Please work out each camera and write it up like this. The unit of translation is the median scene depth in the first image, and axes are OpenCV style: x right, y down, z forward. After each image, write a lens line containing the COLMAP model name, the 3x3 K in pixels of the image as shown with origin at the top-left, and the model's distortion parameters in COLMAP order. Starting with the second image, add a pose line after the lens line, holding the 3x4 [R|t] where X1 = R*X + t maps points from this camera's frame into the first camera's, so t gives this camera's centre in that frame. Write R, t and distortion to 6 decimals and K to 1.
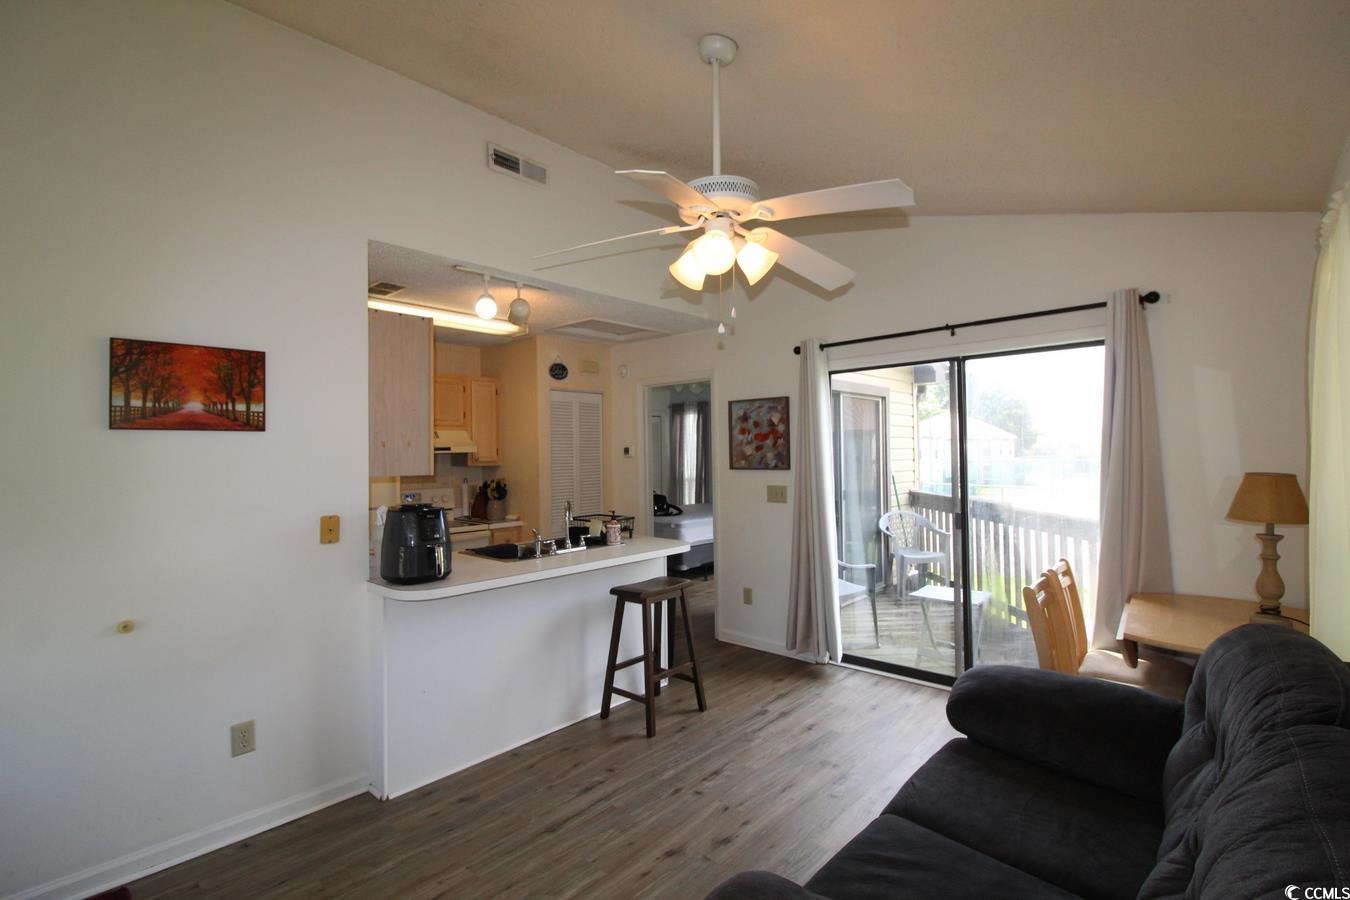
lens RADIAL K [[622.9, 0, 679.1], [0, 622.9, 444.2], [0, 0, 1]] dist [0.004482, -0.017775]
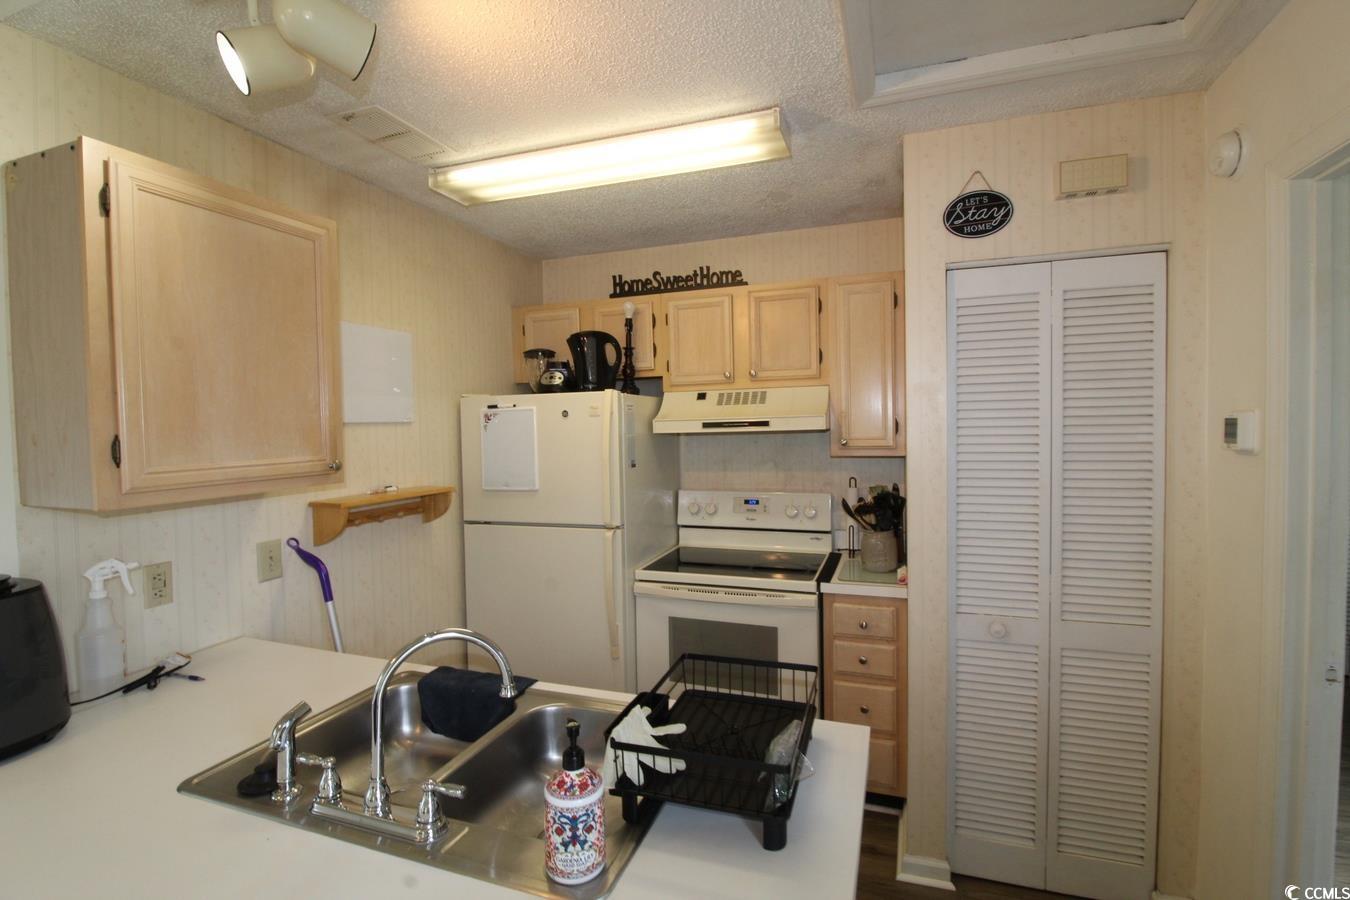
lens RADIAL K [[622.9, 0, 679.1], [0, 622.9, 444.2], [0, 0, 1]] dist [0.004482, -0.017775]
pose [[0.394906, 0.037269, -0.917965, 0.094179], [0.026511, 0.998298, 0.051936, -0.005021], [0.918339, -0.044846, 0.393246, 0.800729]]
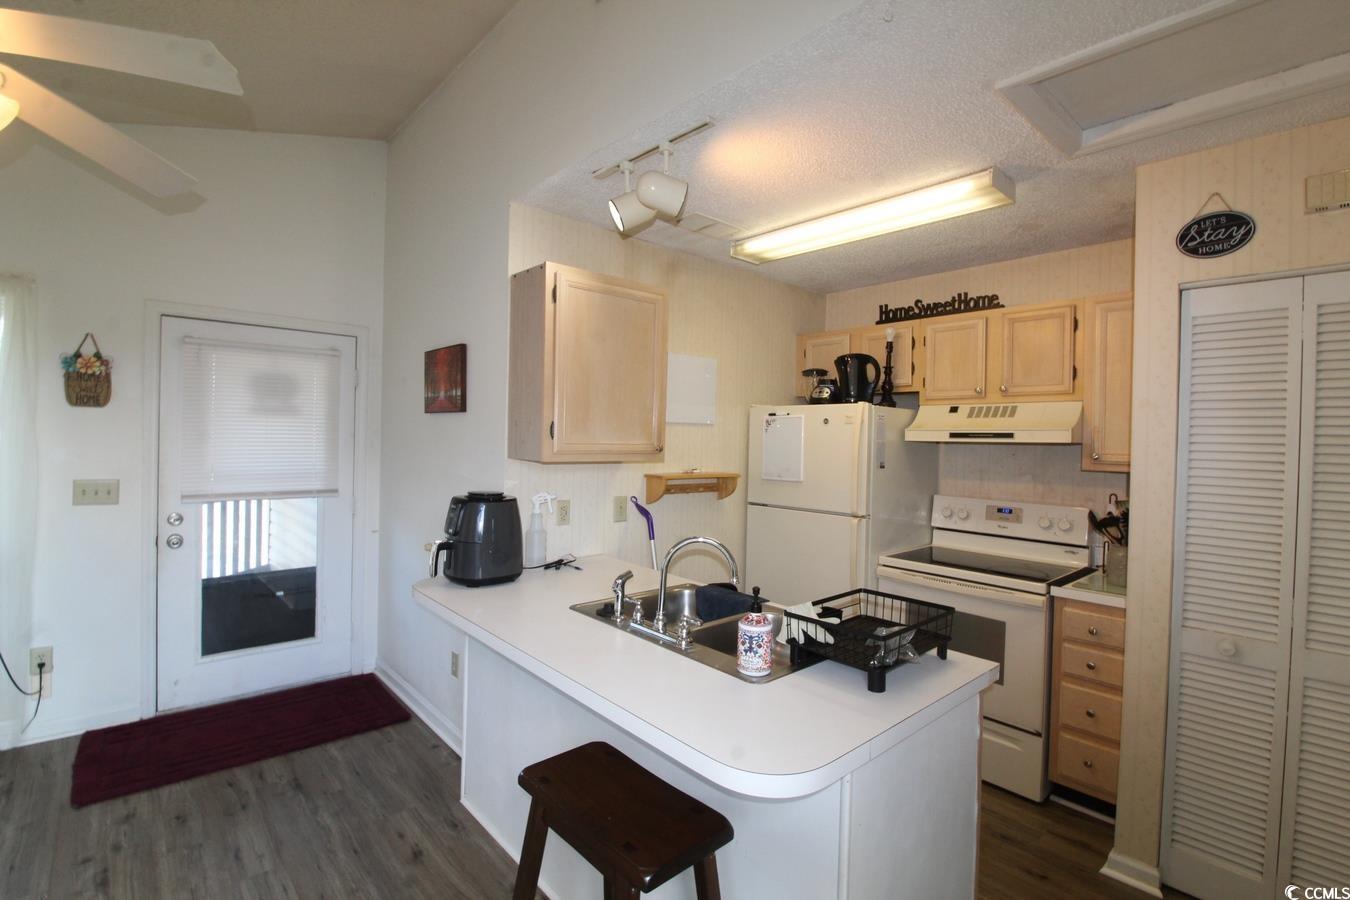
lens RADIAL K [[622.9, 0, 679.1], [0, 622.9, 444.2], [0, 0, 1]] dist [0.004482, -0.017775]
pose [[-0.097336, 0.021651, -0.995016, 0.249073], [-0.008423, 0.999710, 0.022577, 0.005588], [0.995216, 0.010578, -0.097125, 0.833356]]
